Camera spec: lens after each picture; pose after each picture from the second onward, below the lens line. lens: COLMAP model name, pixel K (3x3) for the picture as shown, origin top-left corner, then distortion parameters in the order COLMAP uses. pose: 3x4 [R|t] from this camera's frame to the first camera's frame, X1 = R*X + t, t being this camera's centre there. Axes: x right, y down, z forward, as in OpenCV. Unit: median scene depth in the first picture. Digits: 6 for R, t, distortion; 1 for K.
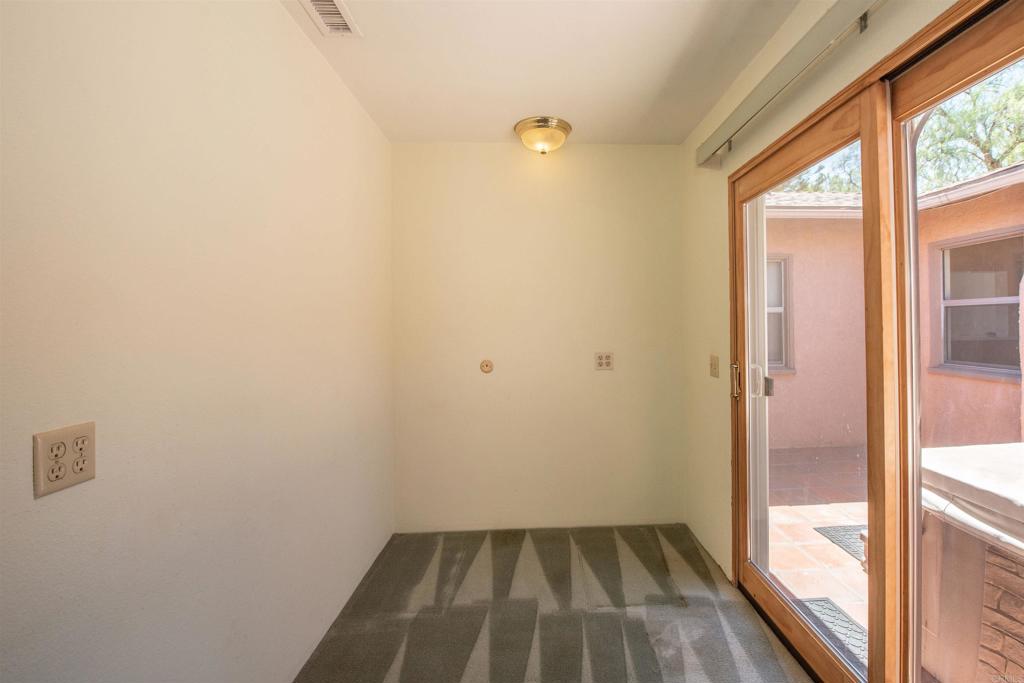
lens RADIAL K [[429.5, 0, 512.6], [0, 429.5, 330.9], [0, 0, 1]] dist [-0.018486, -0.000704]
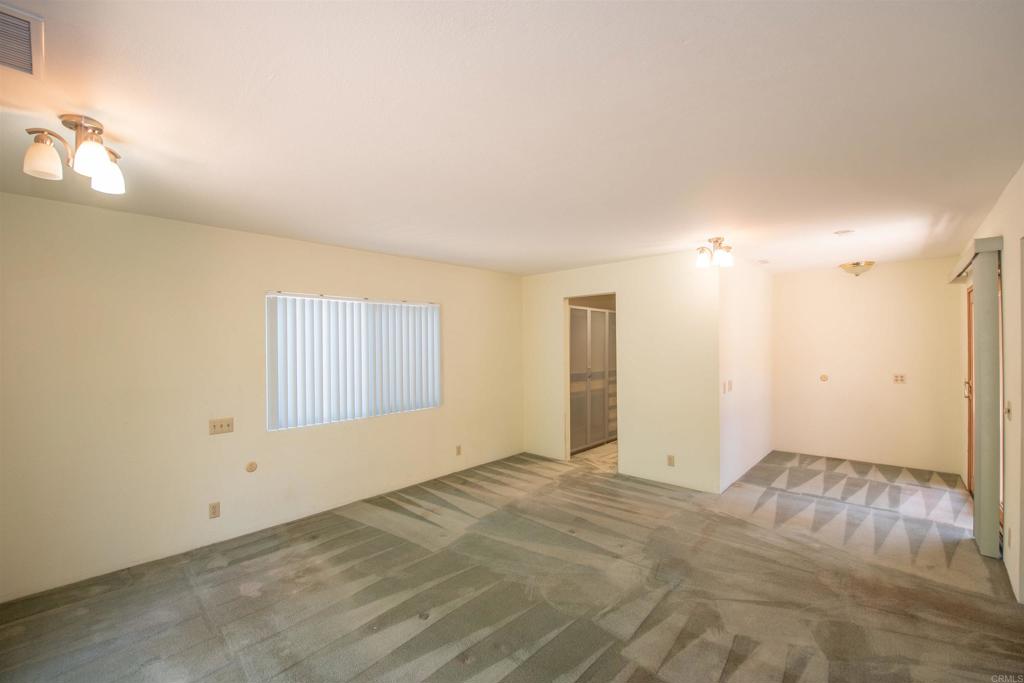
lens RADIAL K [[429.5, 0, 513.5], [0, 429.5, 342.1], [0, 0, 1]] dist [-0.018486, -0.000704]
pose [[0.765473, 0.004513, -0.643452, 0.117267], [-0.011782, 0.999906, -0.007004, -0.061107], [0.643360, 0.012943, 0.765455, -1.621474]]
